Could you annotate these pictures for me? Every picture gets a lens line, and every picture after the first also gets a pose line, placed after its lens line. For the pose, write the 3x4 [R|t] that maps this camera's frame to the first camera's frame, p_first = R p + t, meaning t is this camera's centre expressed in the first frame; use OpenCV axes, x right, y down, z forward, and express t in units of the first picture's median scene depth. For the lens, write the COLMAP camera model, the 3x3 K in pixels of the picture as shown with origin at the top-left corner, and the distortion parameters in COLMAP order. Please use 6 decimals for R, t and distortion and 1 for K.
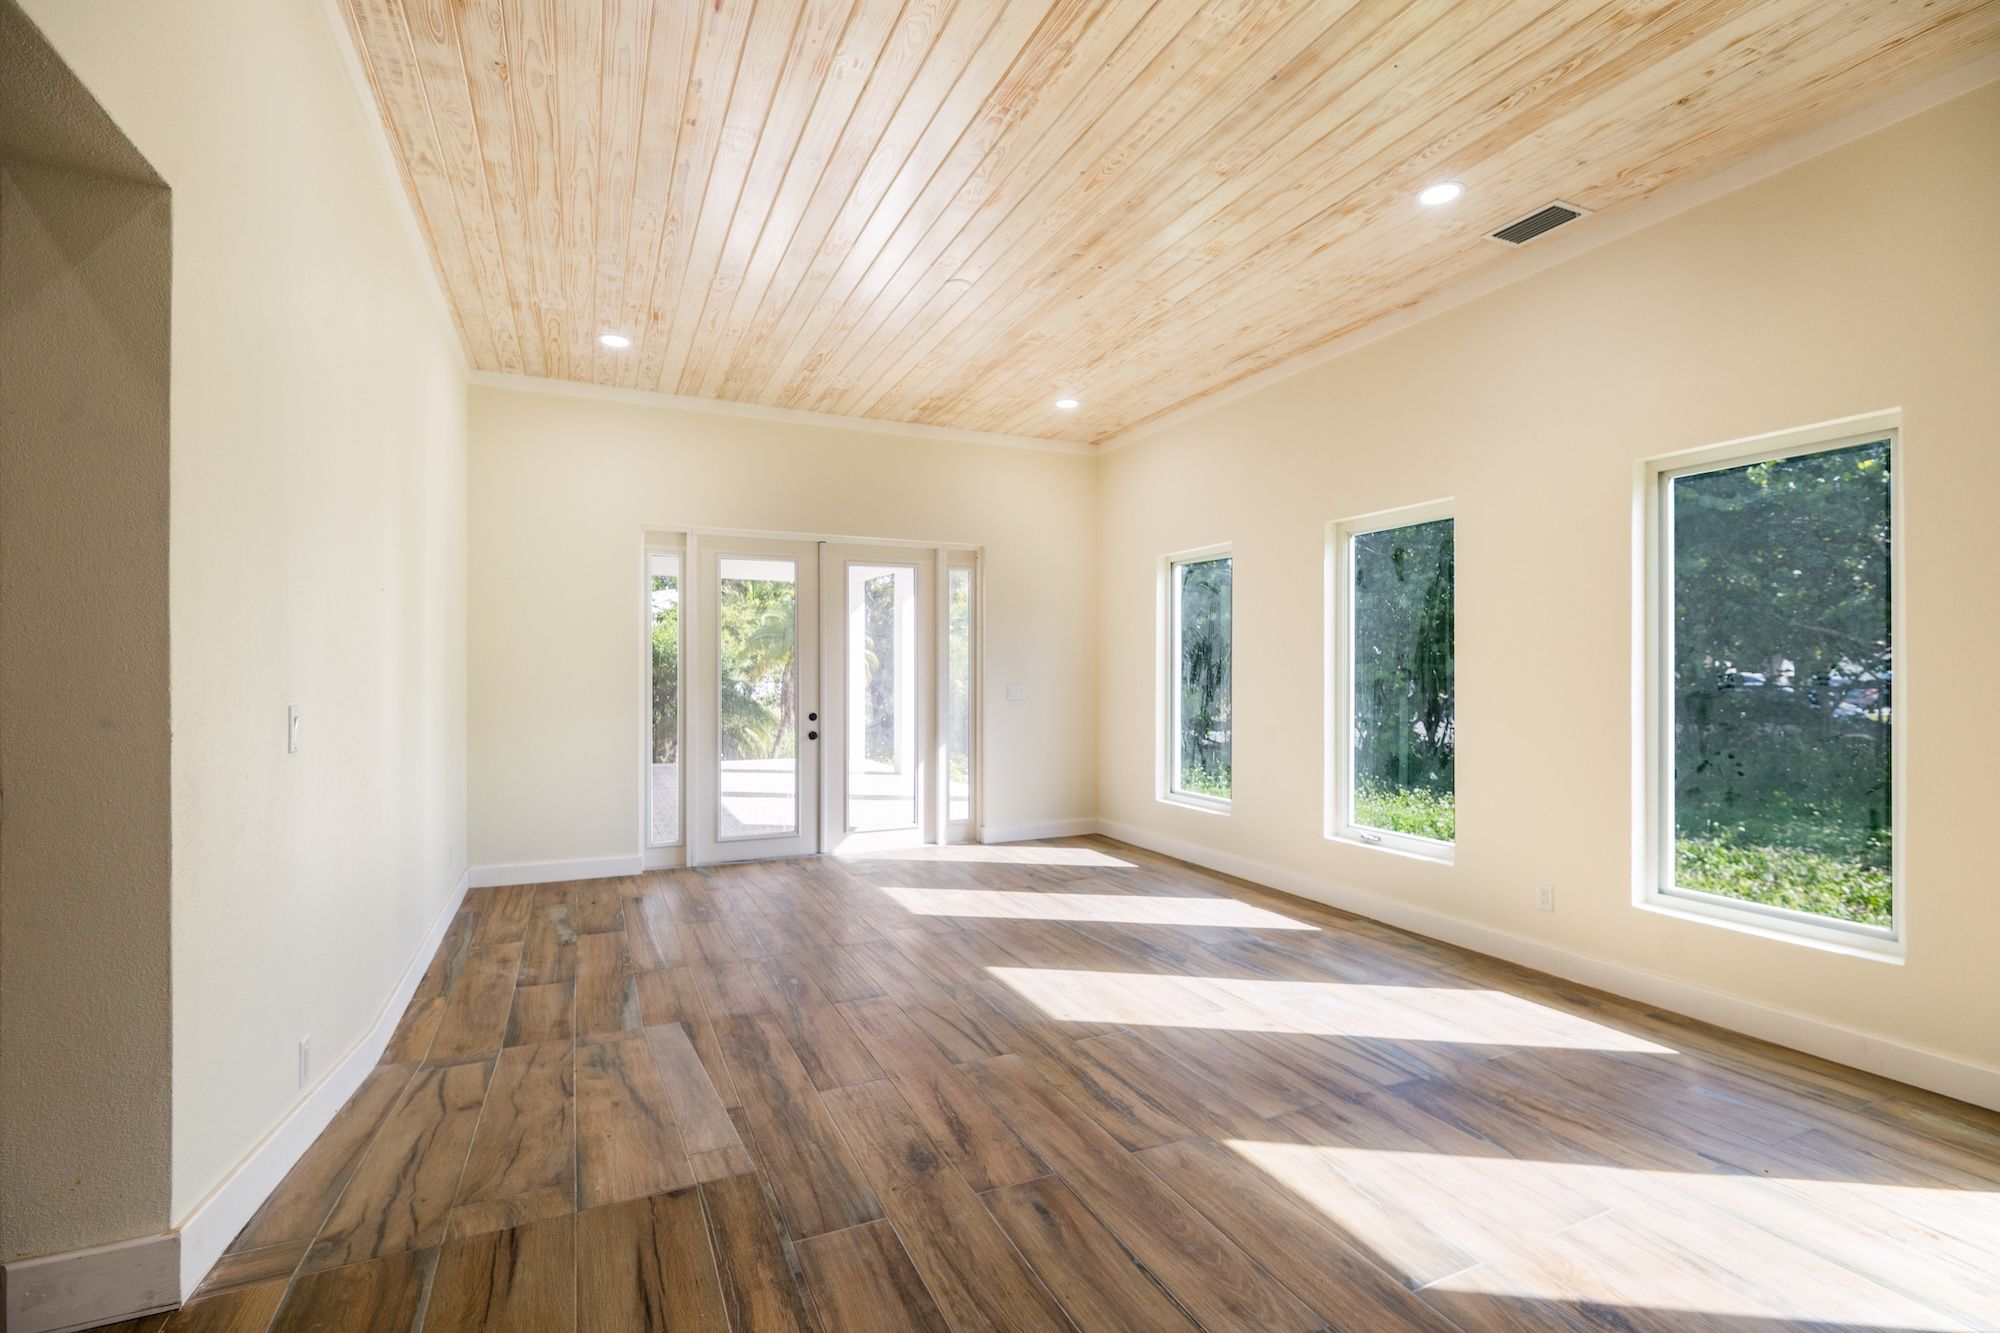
lens RADIAL K [[897.9, 0, 1001.9], [0, 897.9, 670.7], [0, 0, 1]] dist [-0.002040, -0.003222]
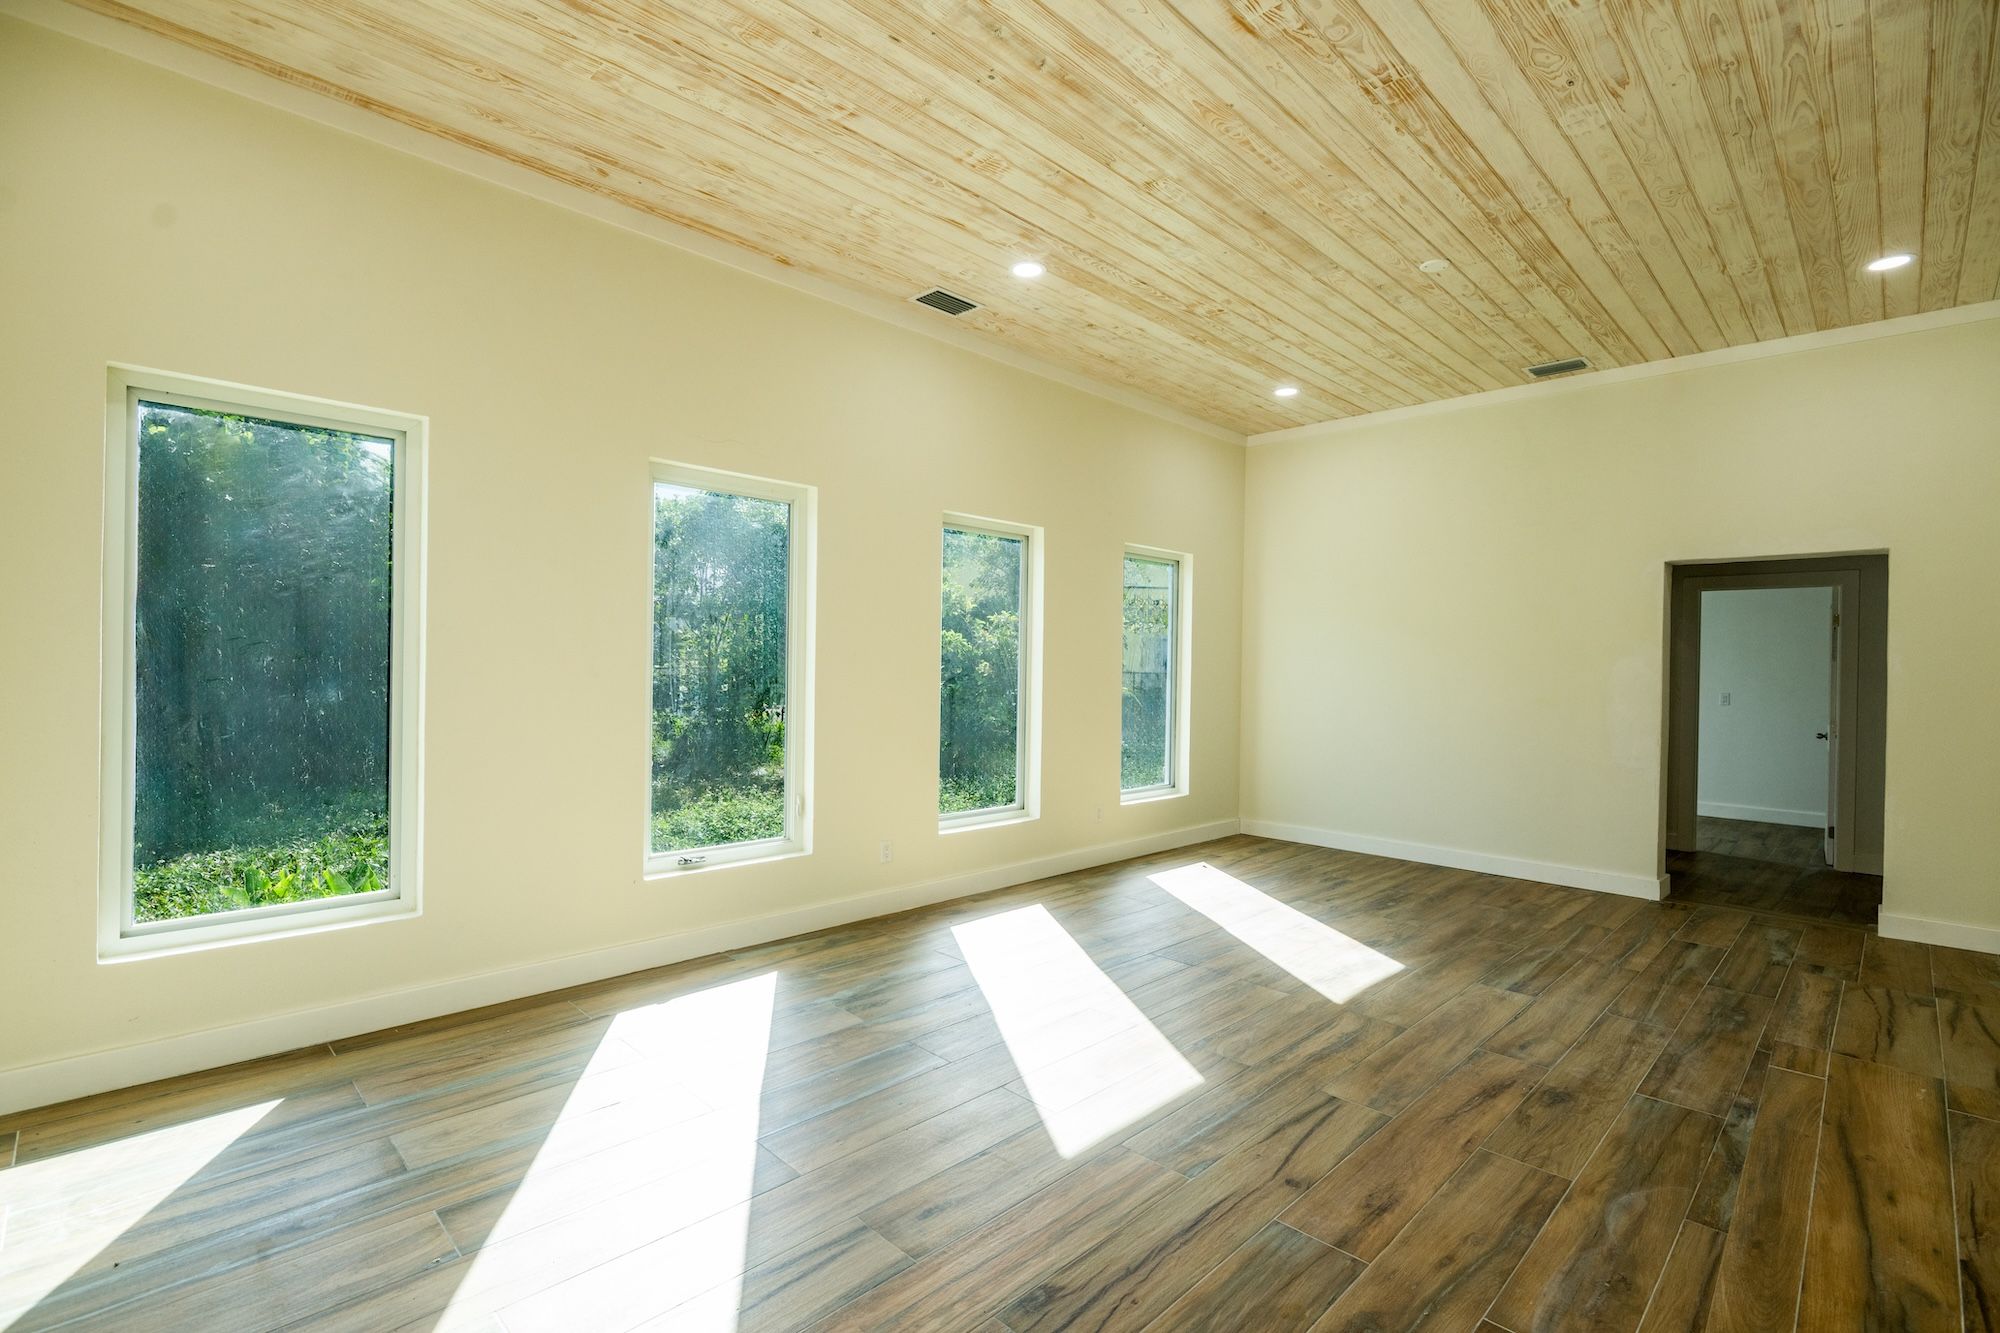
lens RADIAL K [[897.9, 0, 999.2], [0, 897.9, 669.1], [0, 0, 1]] dist [-0.002040, -0.003222]
pose [[-0.333458, -0.007864, 0.942732, -0.783950], [-0.018168, 0.999833, 0.001914, 0.006764], [-0.942590, -0.016489, -0.333545, 1.743730]]
